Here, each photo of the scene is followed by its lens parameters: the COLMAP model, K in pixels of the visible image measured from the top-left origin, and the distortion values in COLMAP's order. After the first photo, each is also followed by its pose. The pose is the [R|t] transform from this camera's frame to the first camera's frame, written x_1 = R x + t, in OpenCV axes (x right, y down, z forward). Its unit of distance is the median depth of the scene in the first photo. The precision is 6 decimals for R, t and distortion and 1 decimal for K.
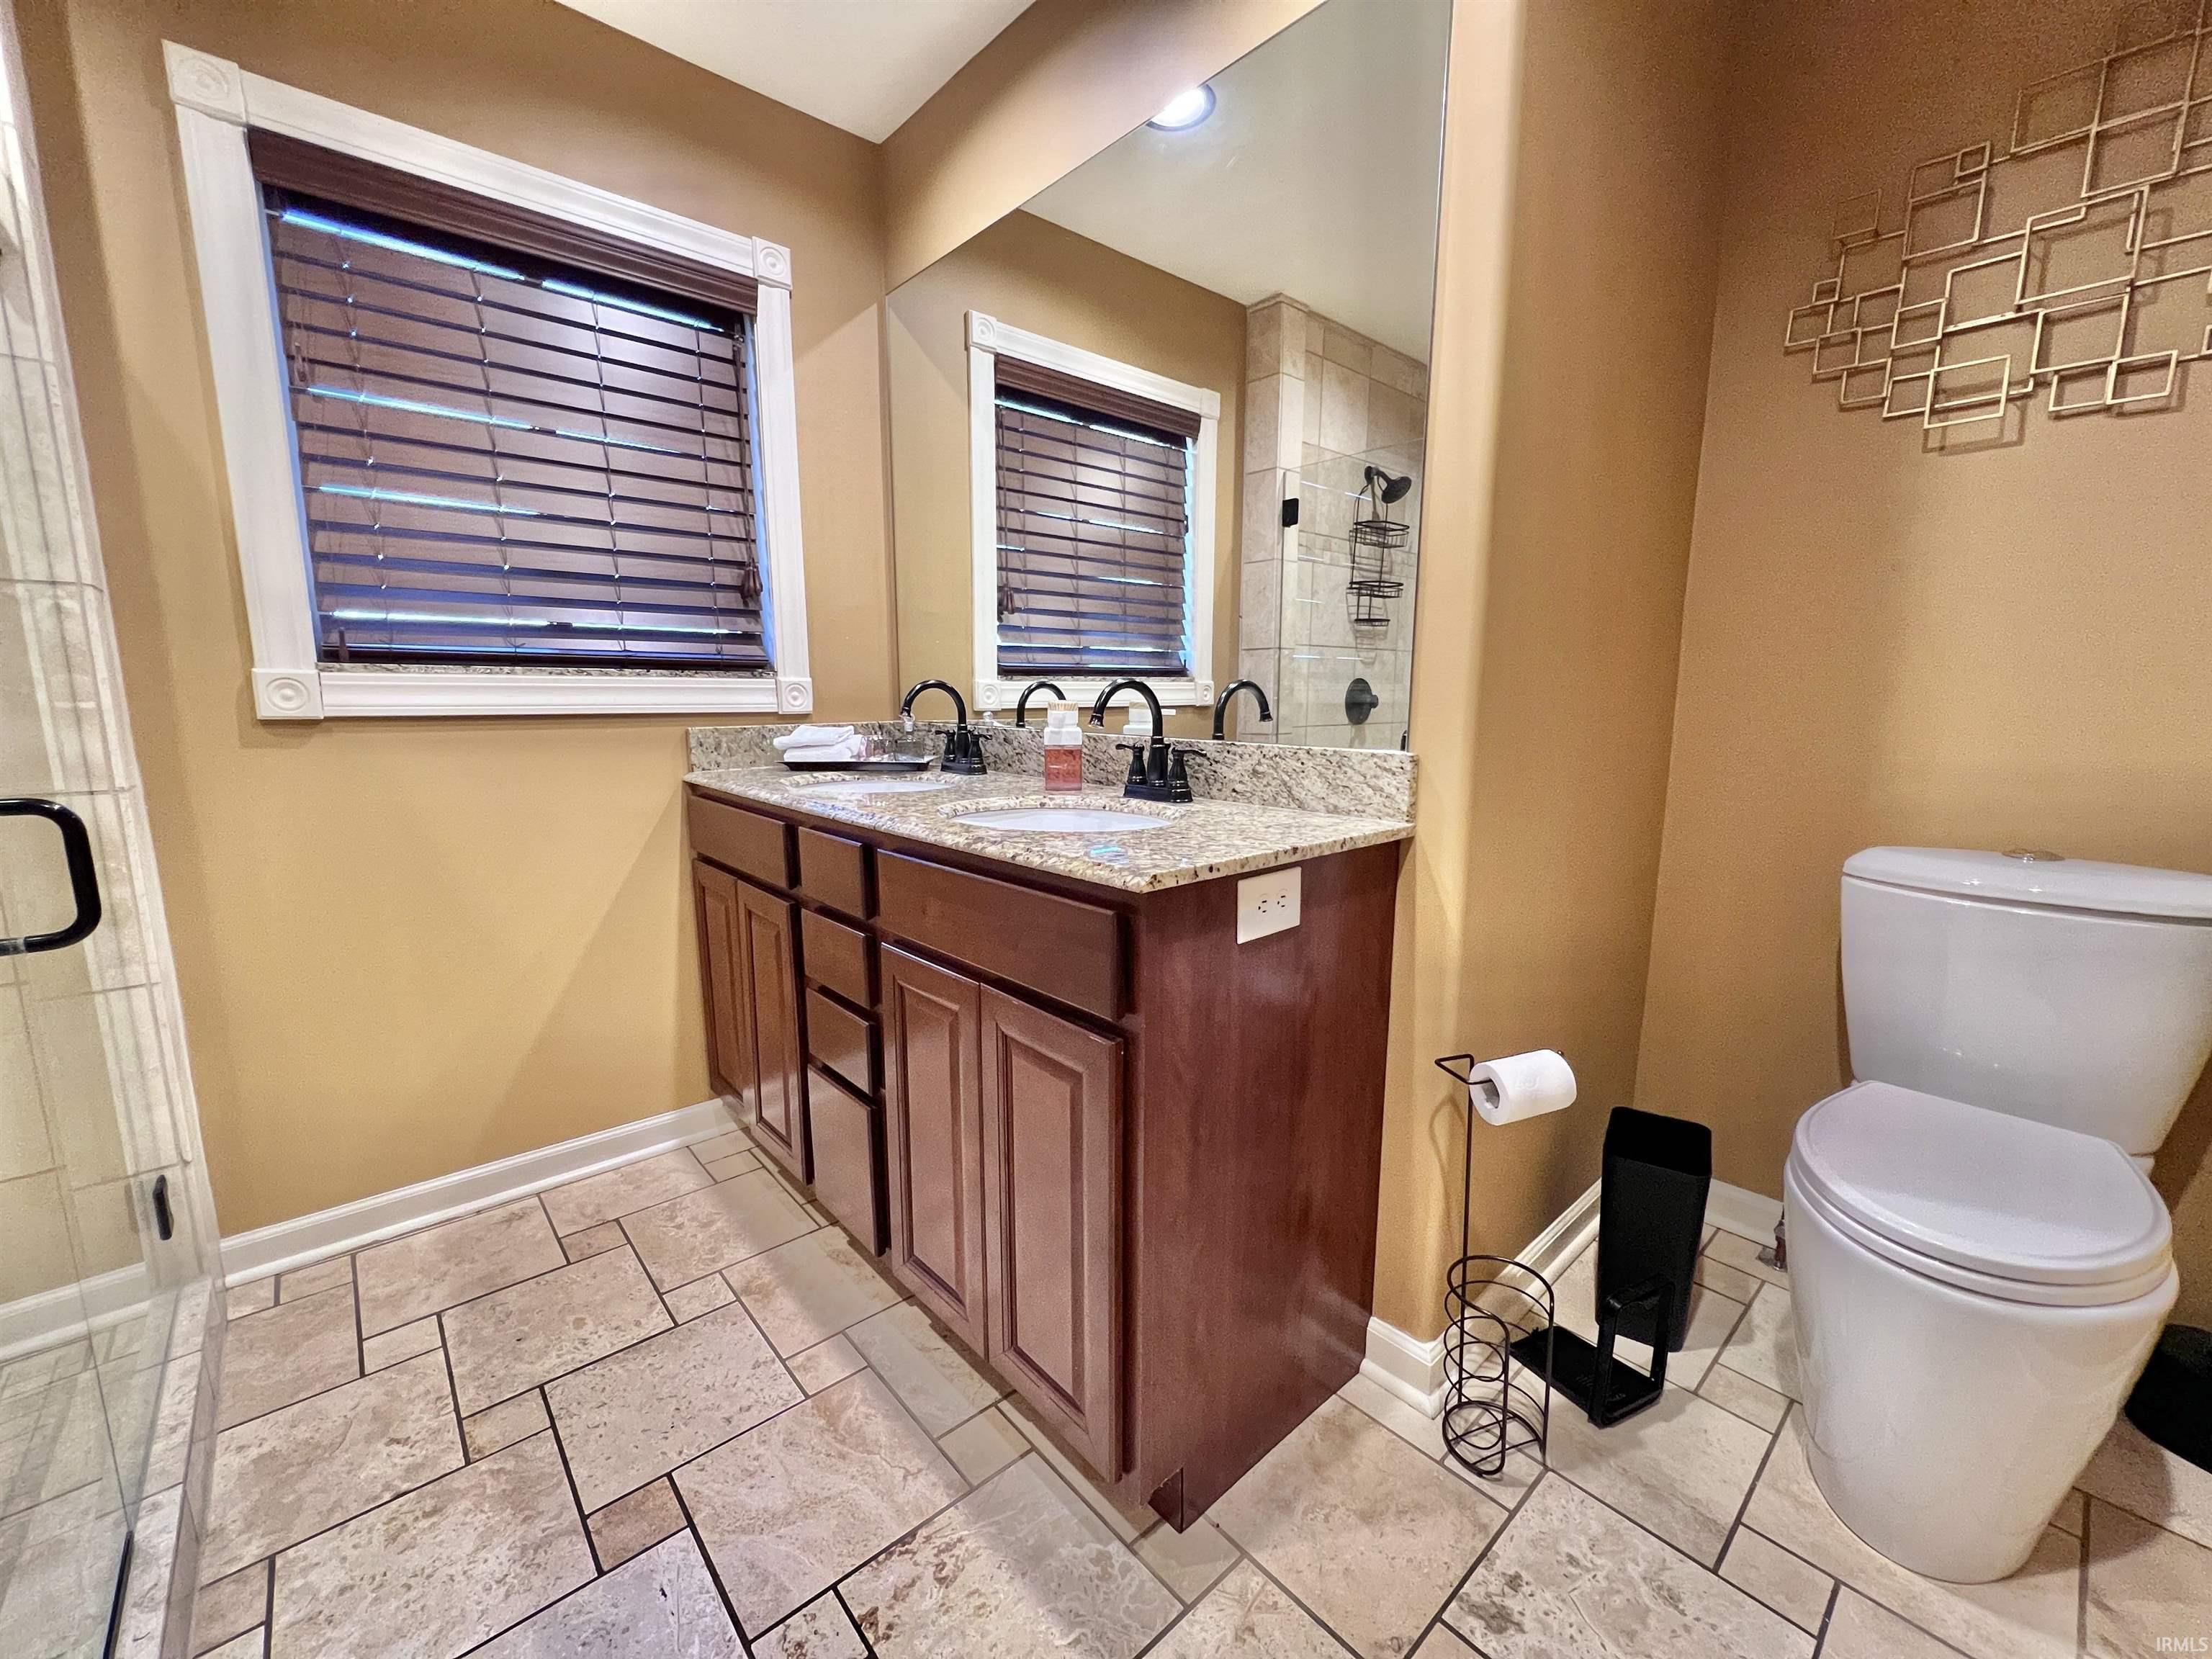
lens RADIAL K [[885.0, 0, 1112.1], [0, 885.0, 834.1], [0, 0, 1]] dist [-0.002132, 0.000723]
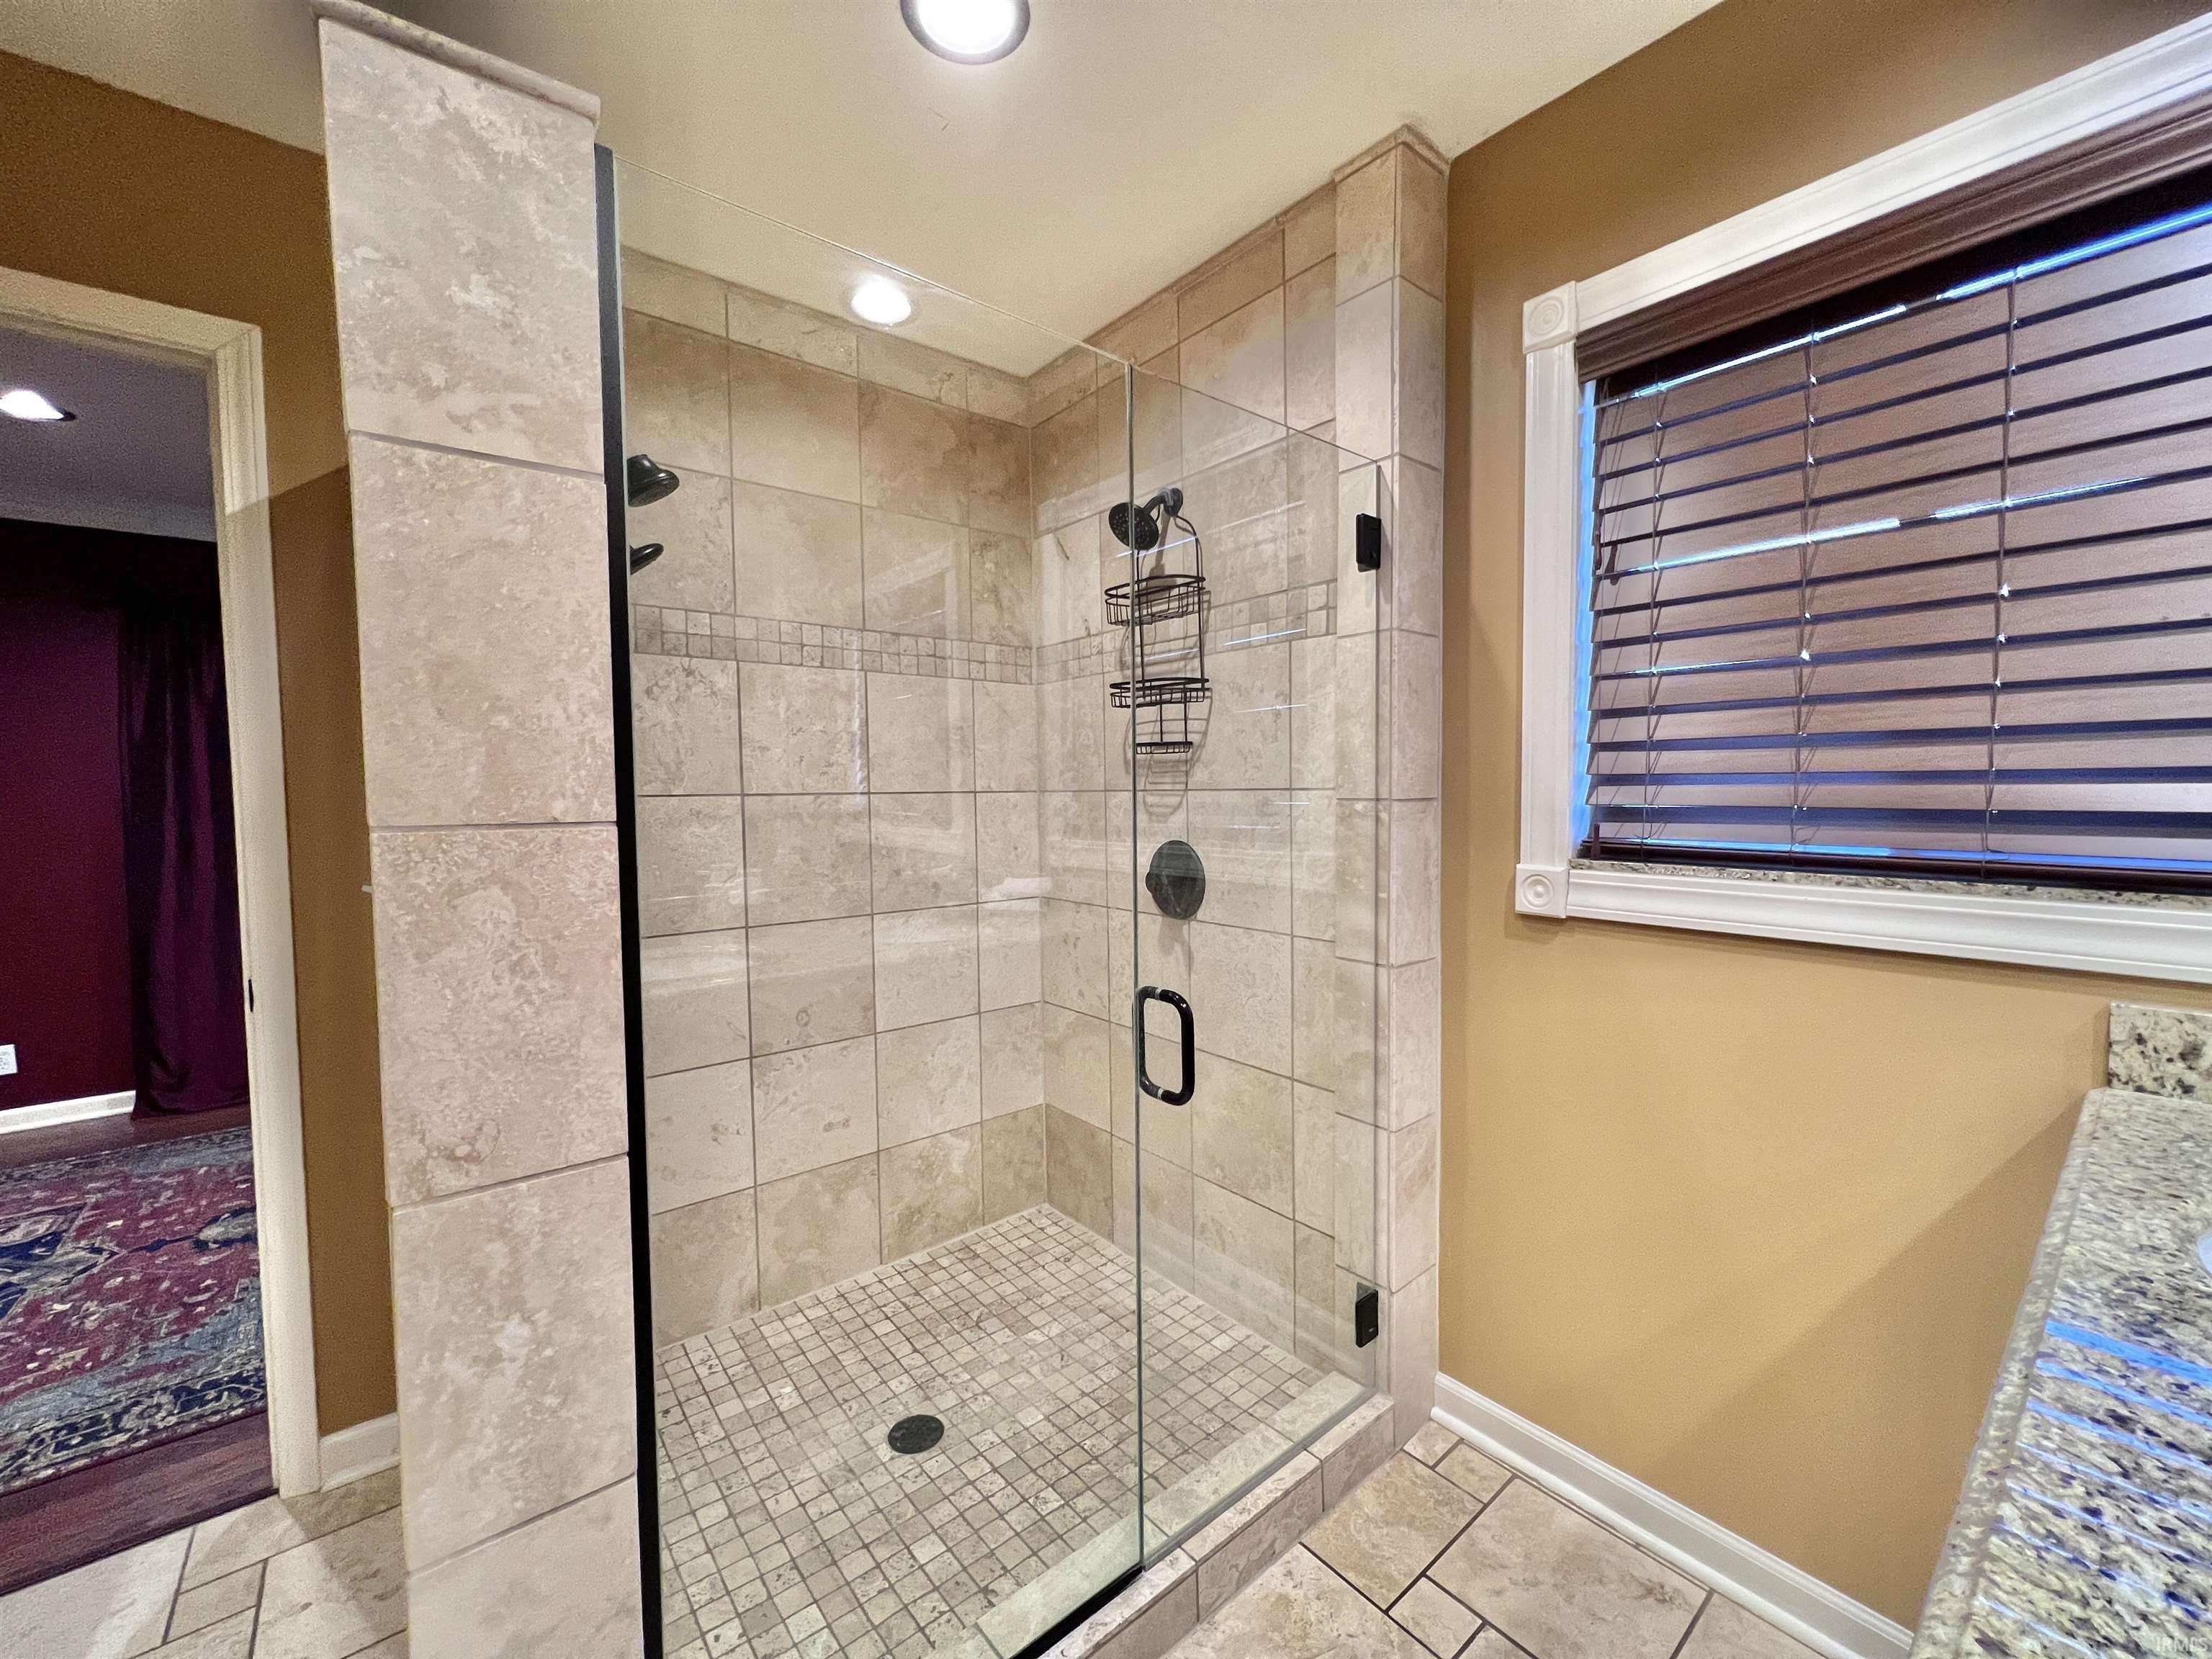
lens RADIAL K [[885.0, 0, 1112.1], [0, 885.0, 834.1], [0, 0, 1]] dist [-0.002132, 0.000723]
pose [[-0.046932, 0.051399, -0.997575, 0.067189], [-0.147014, 0.987445, 0.057793, -0.199187], [0.988020, 0.149370, -0.038786, 0.536084]]
